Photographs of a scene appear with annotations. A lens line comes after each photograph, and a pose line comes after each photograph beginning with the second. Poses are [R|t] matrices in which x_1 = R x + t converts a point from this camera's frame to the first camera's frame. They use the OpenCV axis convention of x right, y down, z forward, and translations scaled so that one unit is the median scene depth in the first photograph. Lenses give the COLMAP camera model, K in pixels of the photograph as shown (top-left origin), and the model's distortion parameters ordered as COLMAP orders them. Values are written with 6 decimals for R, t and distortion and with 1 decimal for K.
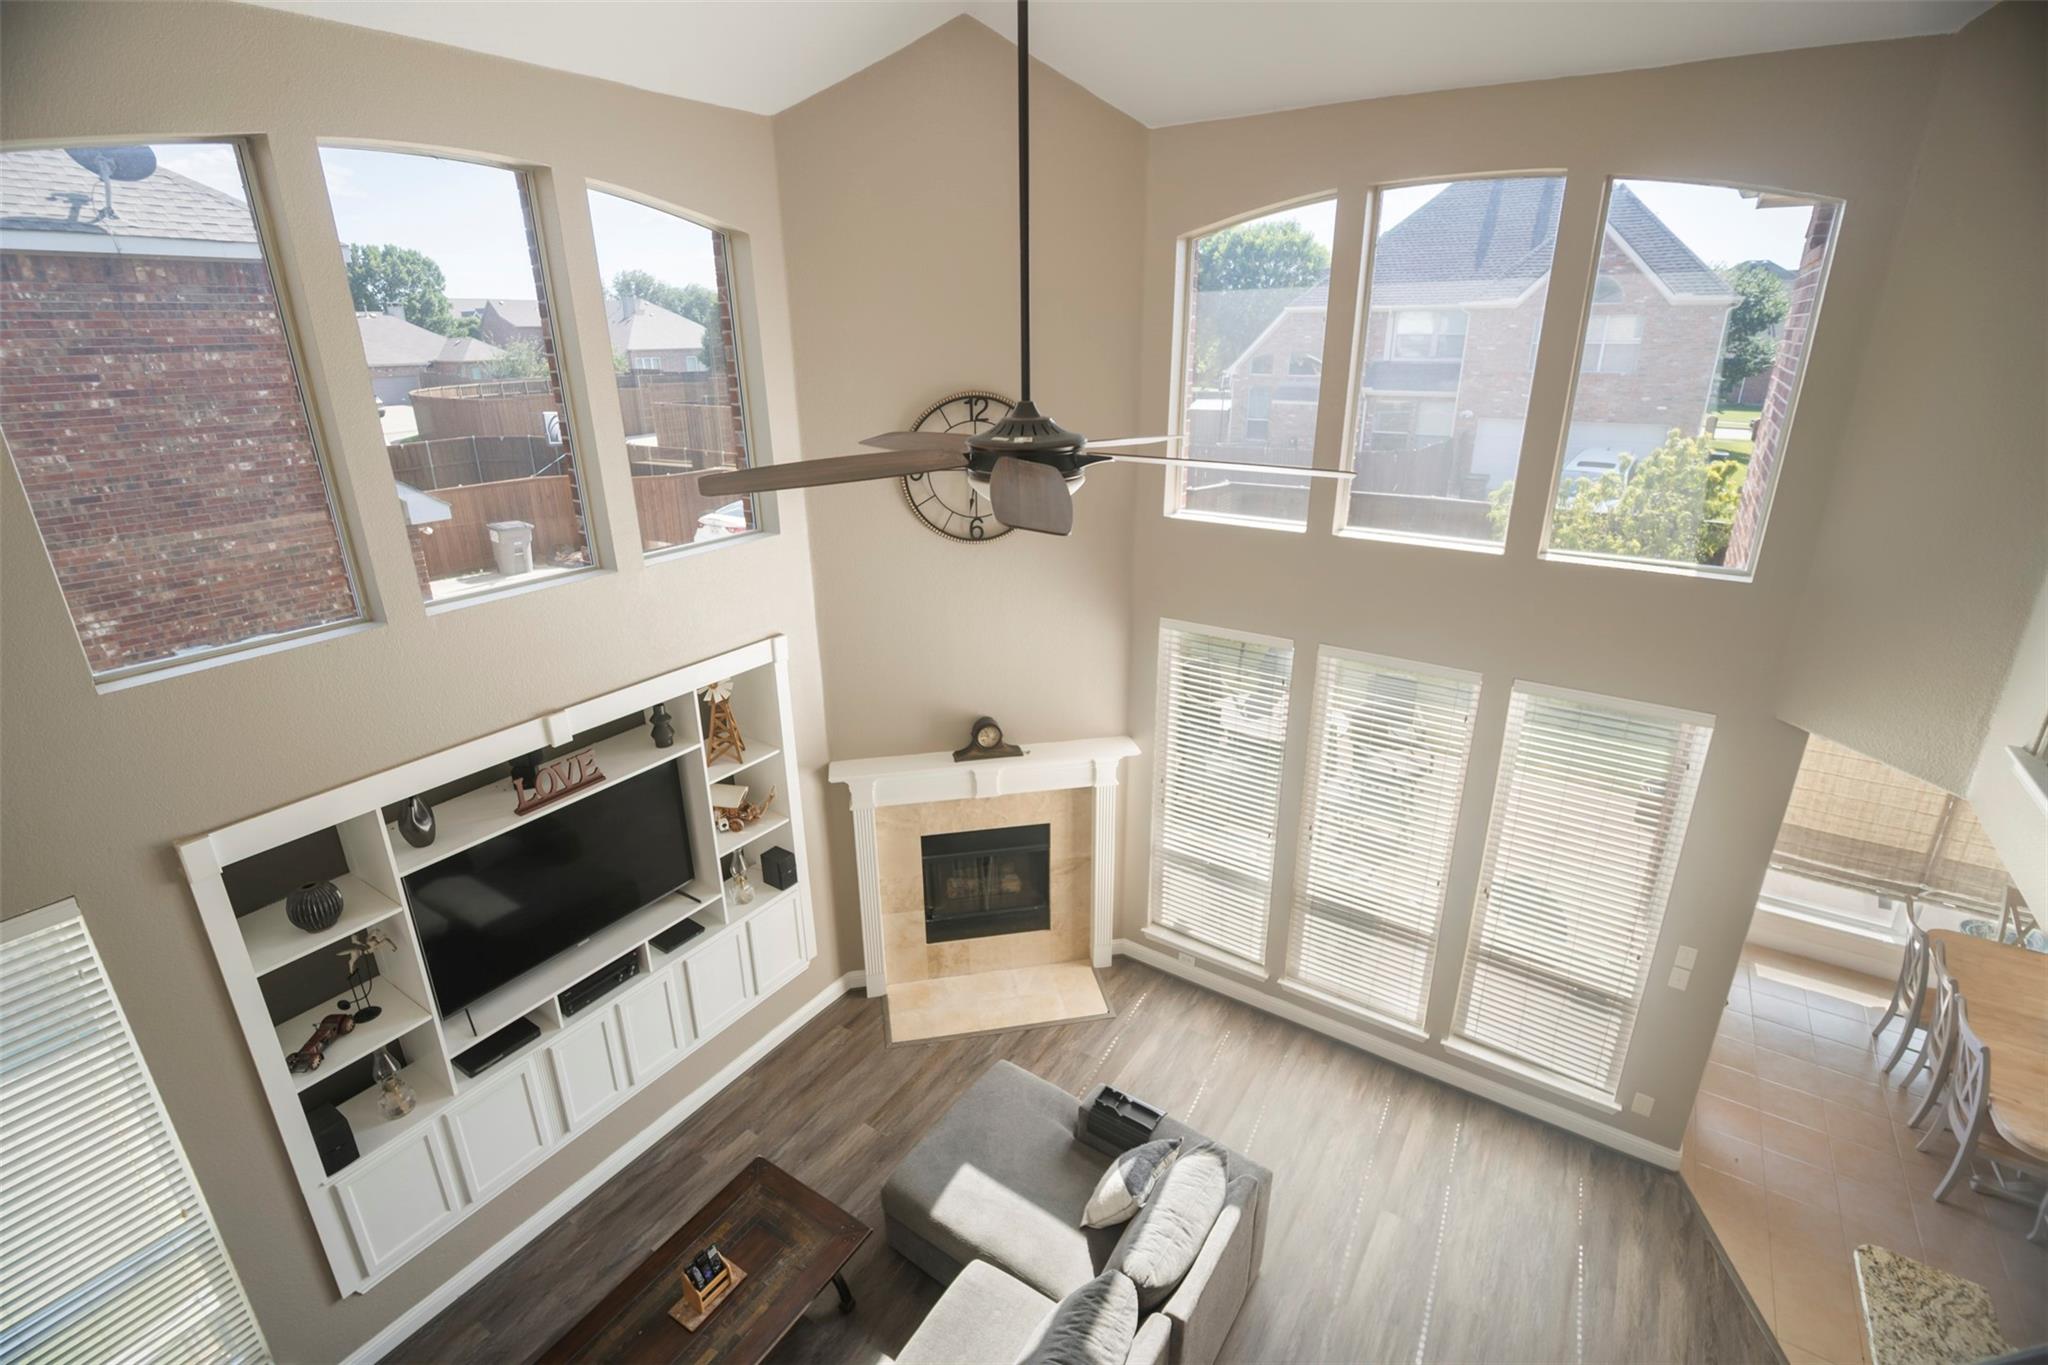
lens RADIAL K [[941.0, 0, 1028.2], [0, 941.0, 676.3], [0, 0, 1]] dist [-0.003841, -0.005015]
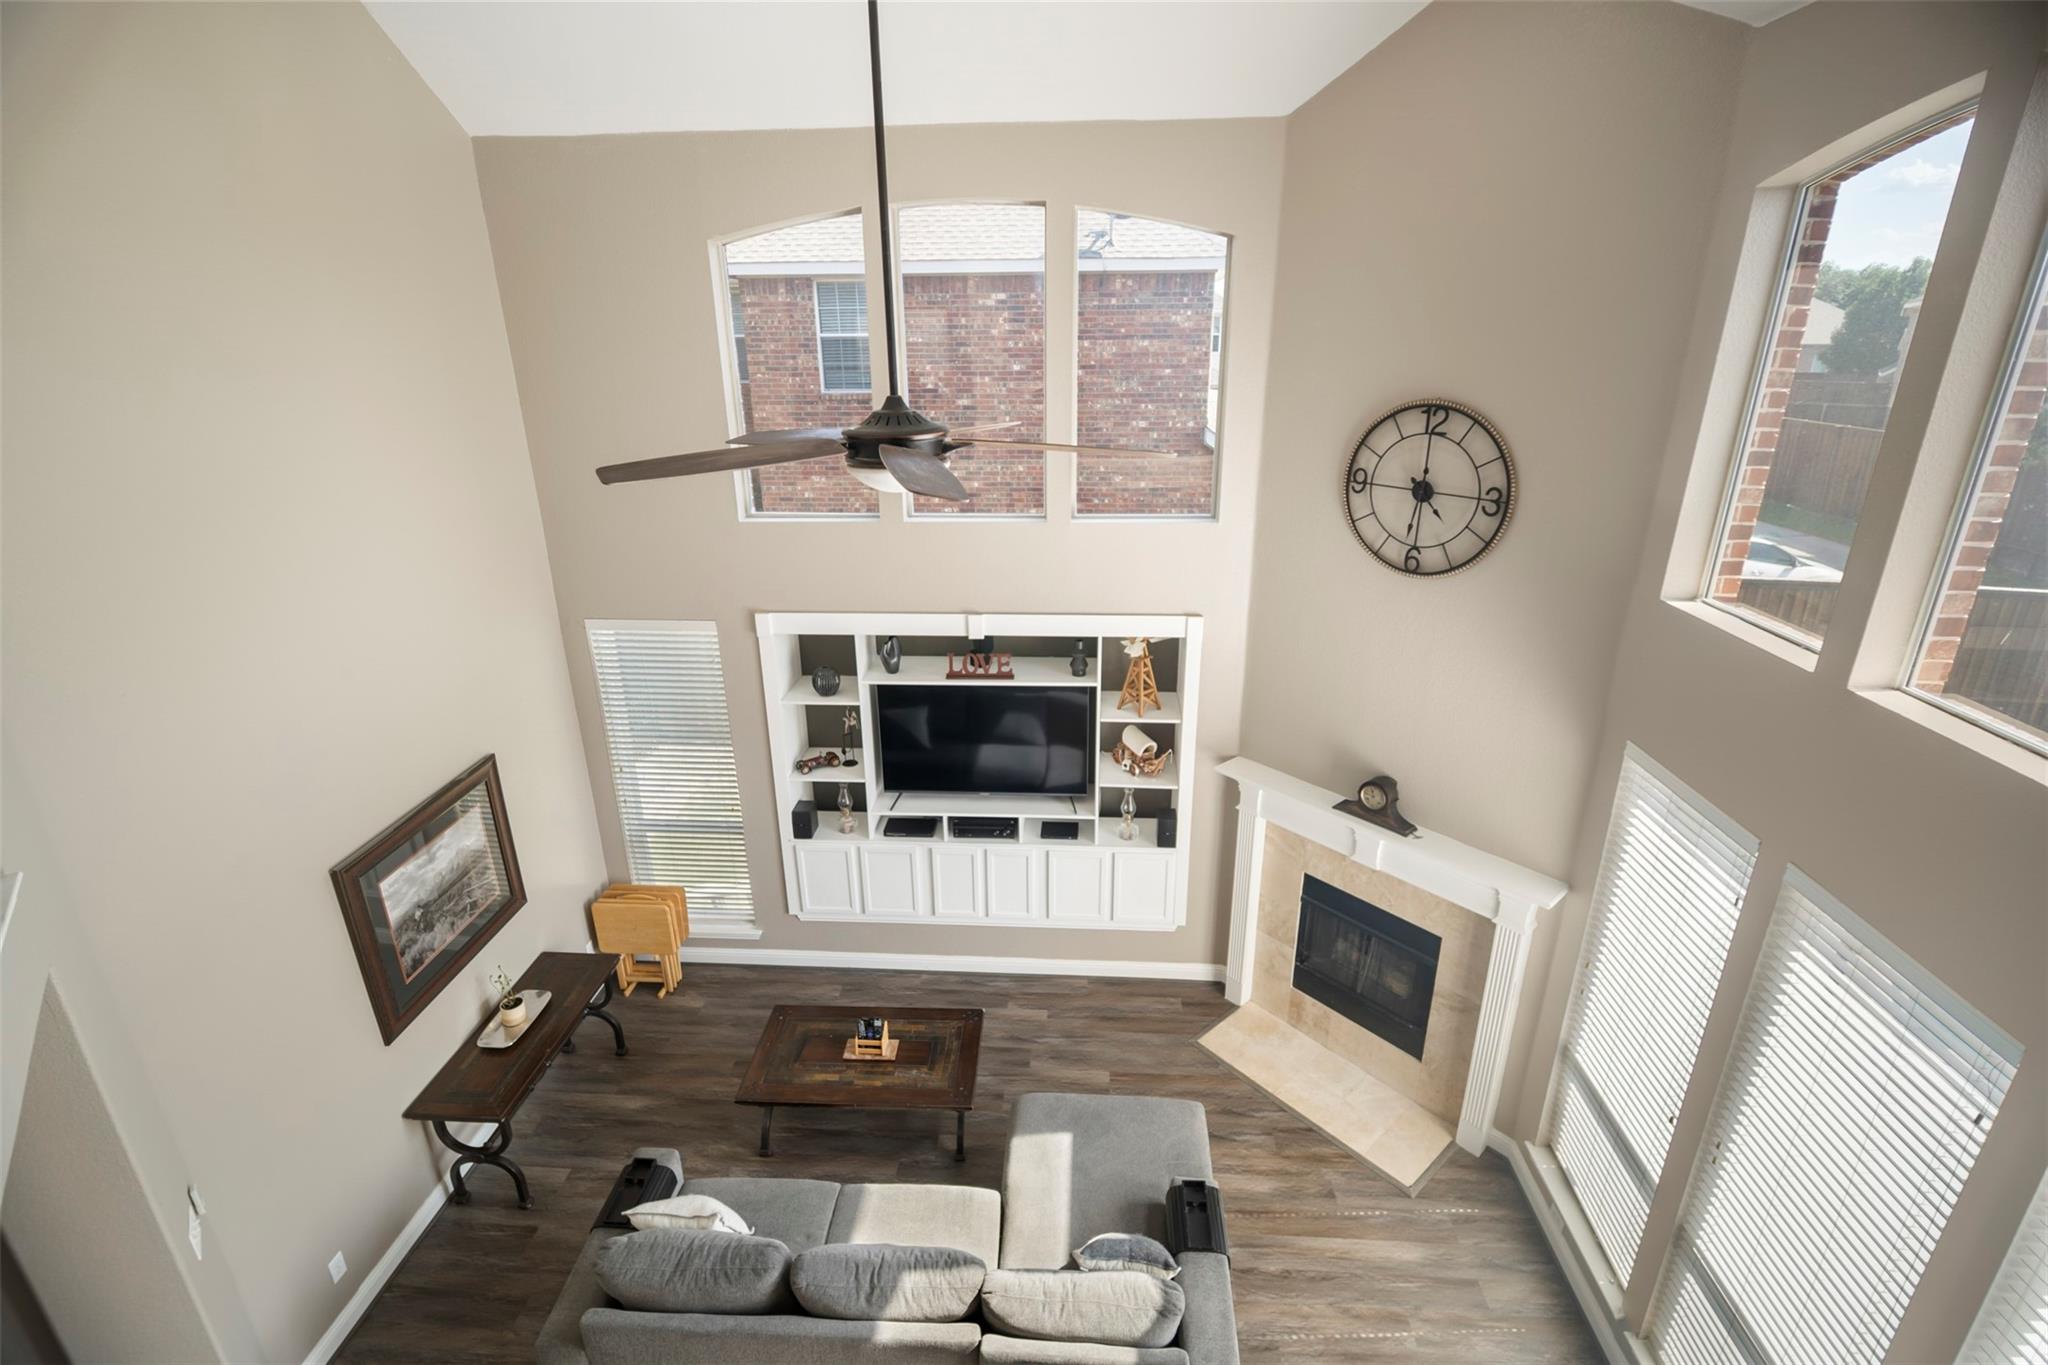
lens RADIAL K [[941.0, 0, 1019.3], [0, 941.0, 674.4], [0, 0, 1]] dist [-0.003841, -0.005015]
pose [[0.483315, 0.302651, -0.821468, 0.523059], [-0.296953, 0.939387, 0.171381, -0.102394], [0.823544, 0.161106, 0.543893, 0.267116]]
